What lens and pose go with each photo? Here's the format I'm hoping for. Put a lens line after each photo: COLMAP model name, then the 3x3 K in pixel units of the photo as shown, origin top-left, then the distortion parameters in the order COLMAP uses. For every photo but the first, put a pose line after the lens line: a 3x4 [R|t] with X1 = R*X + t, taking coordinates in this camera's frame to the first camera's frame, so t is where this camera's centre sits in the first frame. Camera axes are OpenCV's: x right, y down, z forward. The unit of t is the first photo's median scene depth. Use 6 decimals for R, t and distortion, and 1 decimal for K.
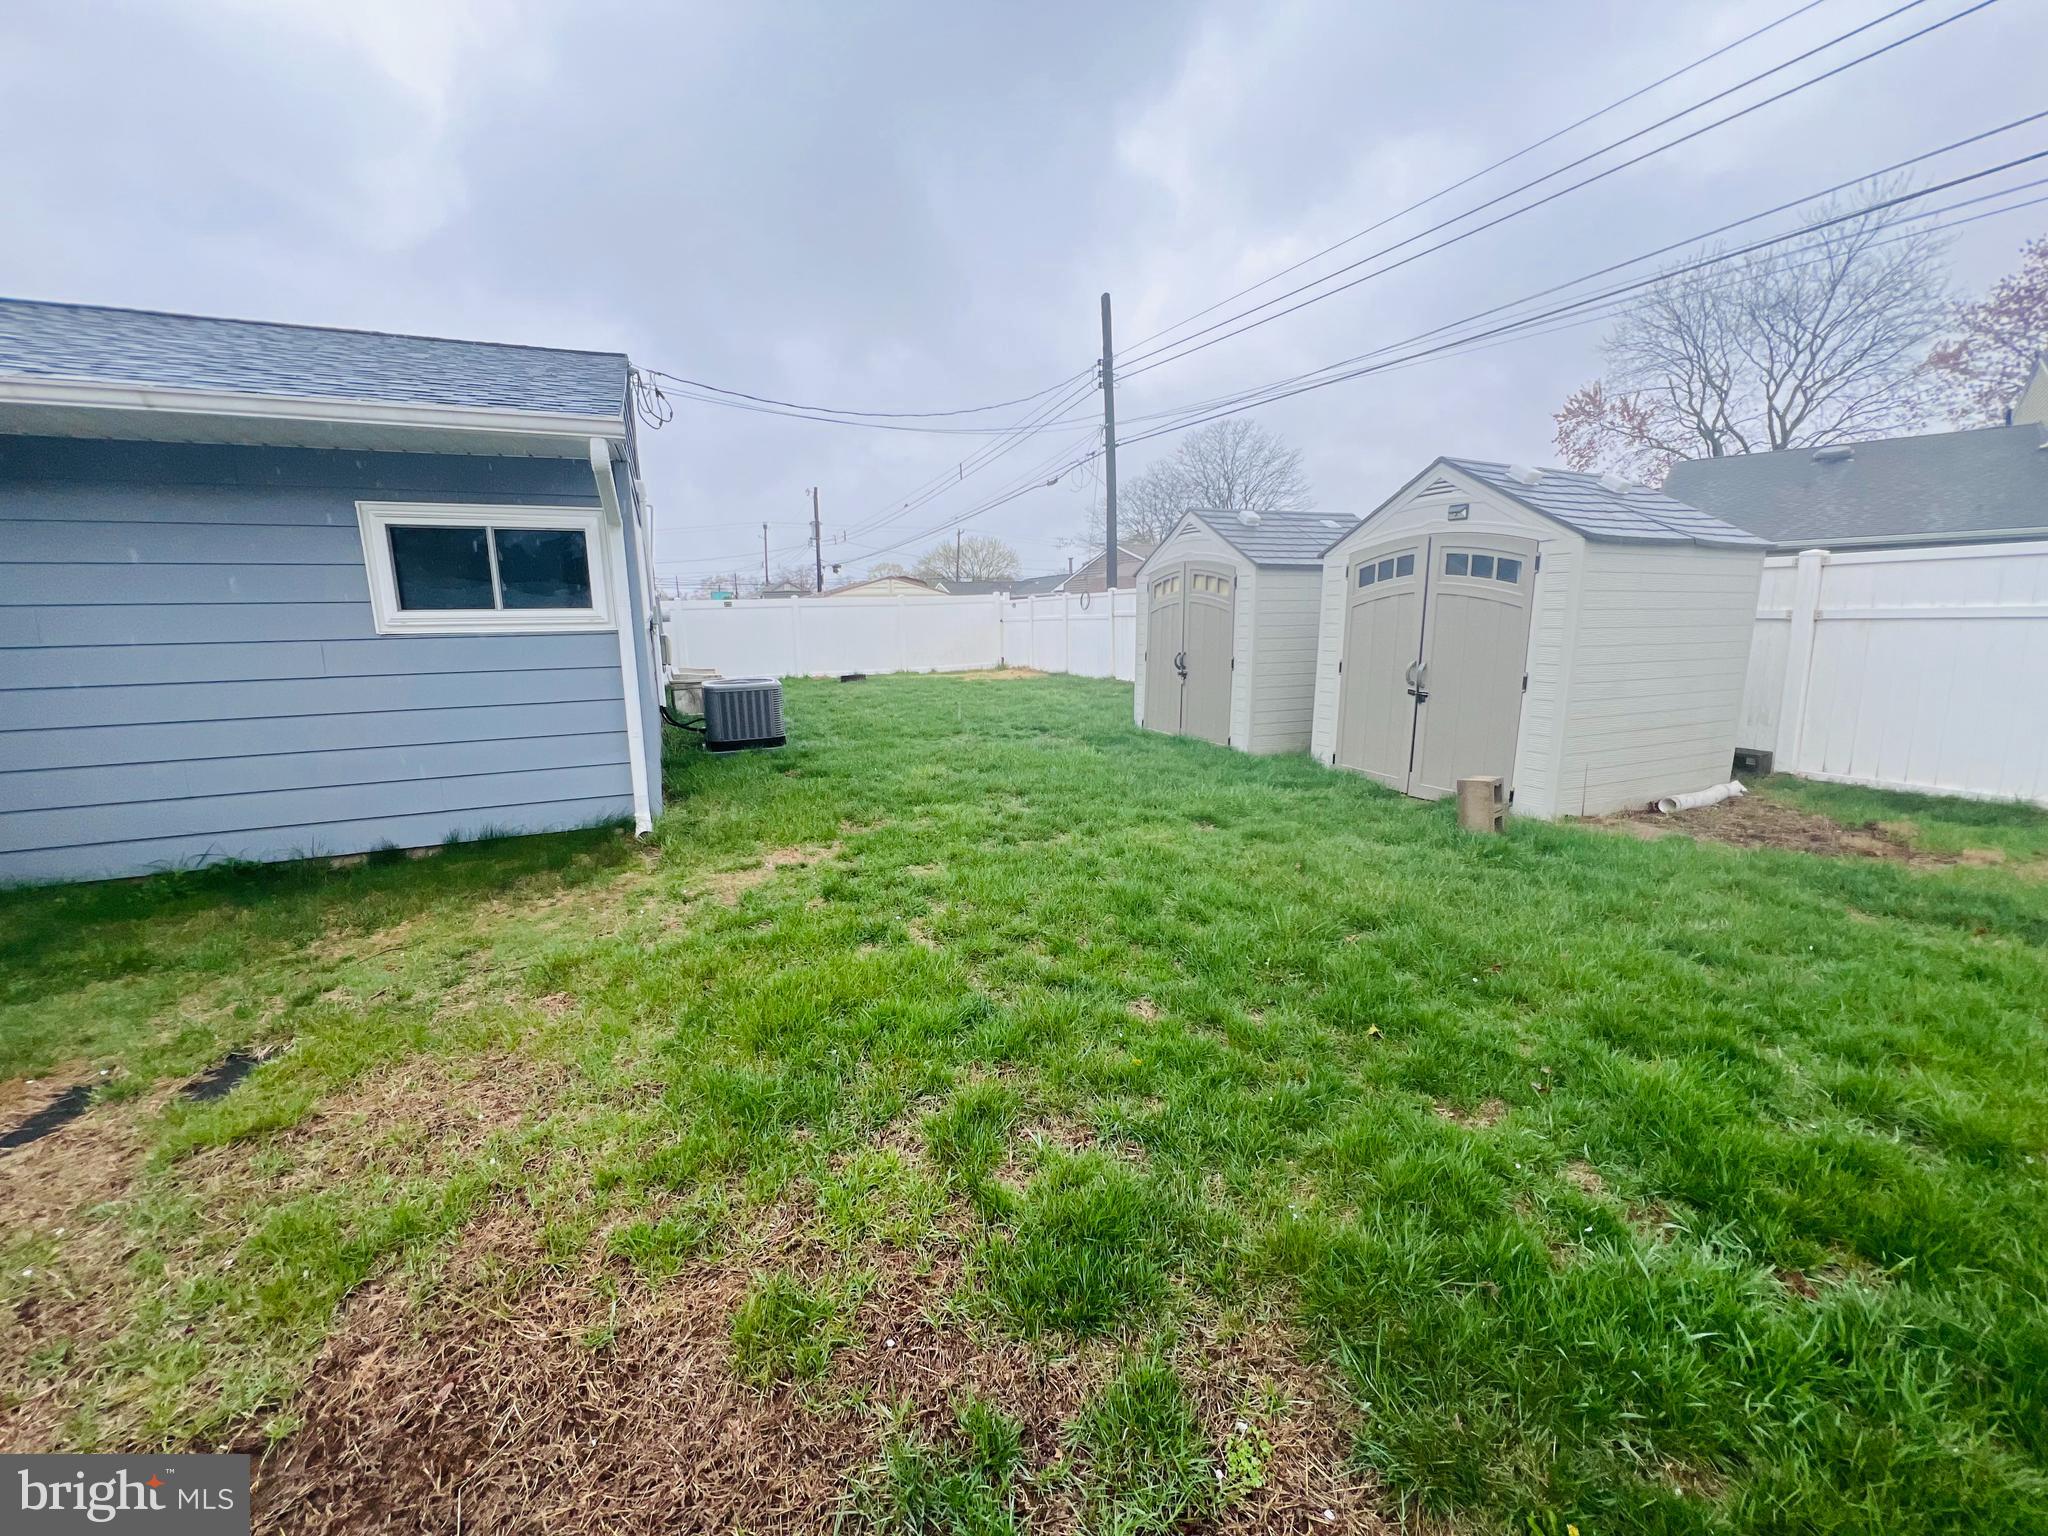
lens RADIAL K [[819.5, 0, 1019.1], [0, 819.5, 763.9], [0, 0, 1]] dist [-0.001017, -0.000051]
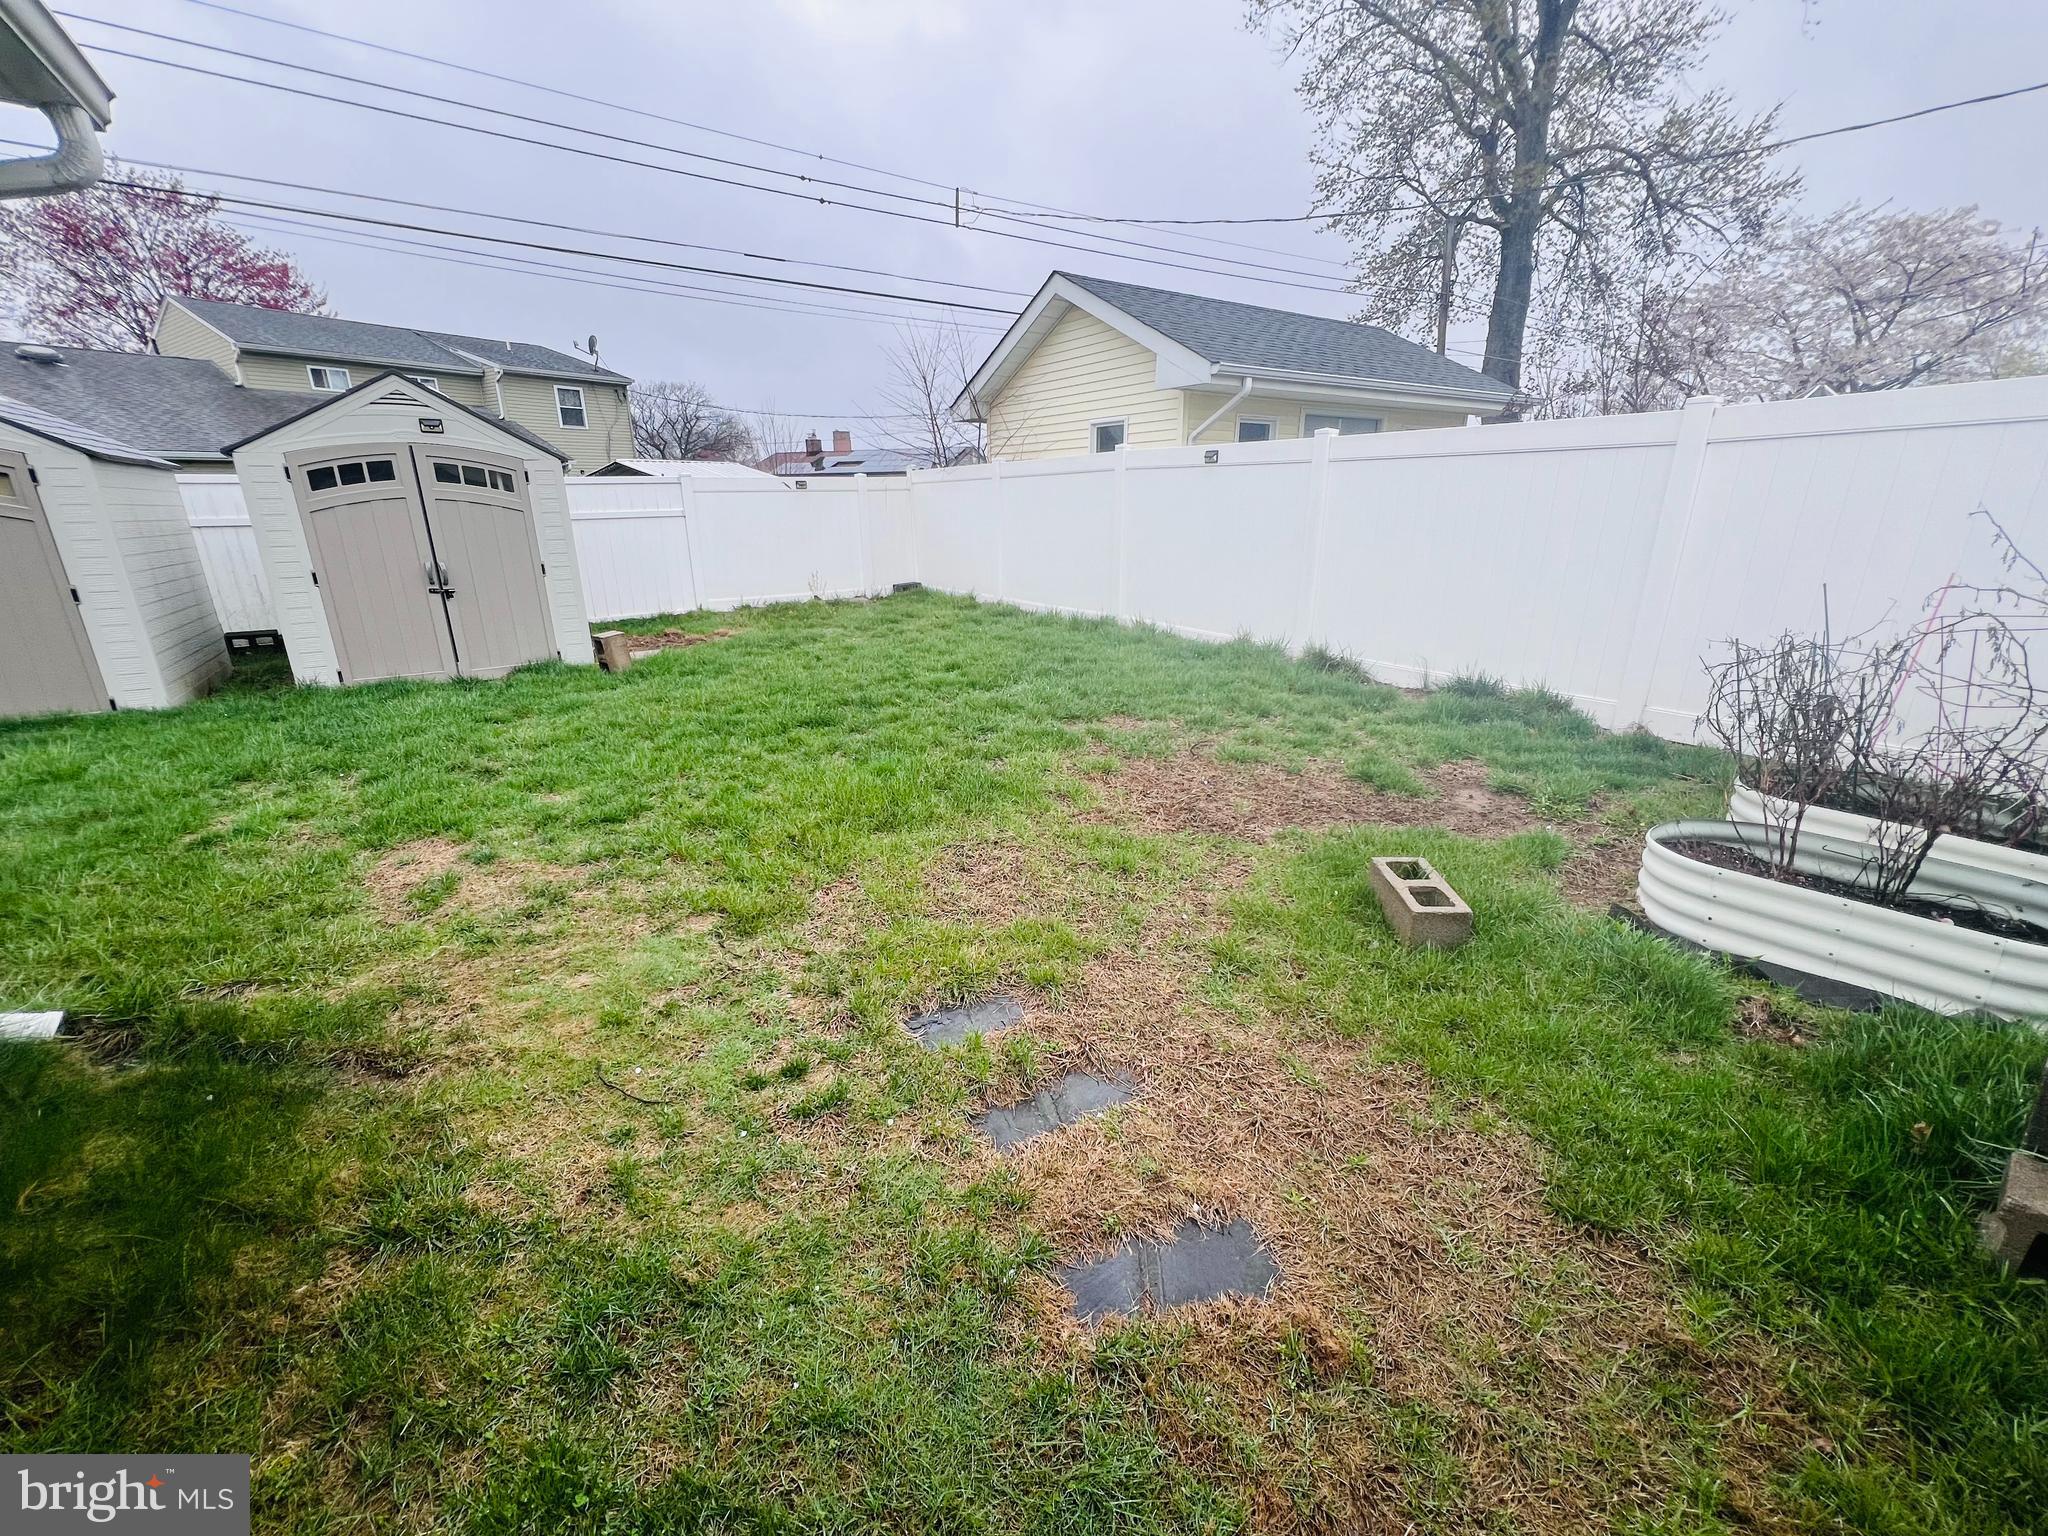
lens RADIAL K [[819.5, 0, 1019.1], [0, 819.5, 763.9], [0, 0, 1]] dist [-0.001017, -0.000051]
pose [[-0.219844, -0.272709, 0.936642, -0.822405], [0.198246, 0.927608, 0.316610, -0.067627], [-0.955179, 0.255291, -0.149865, 0.495995]]
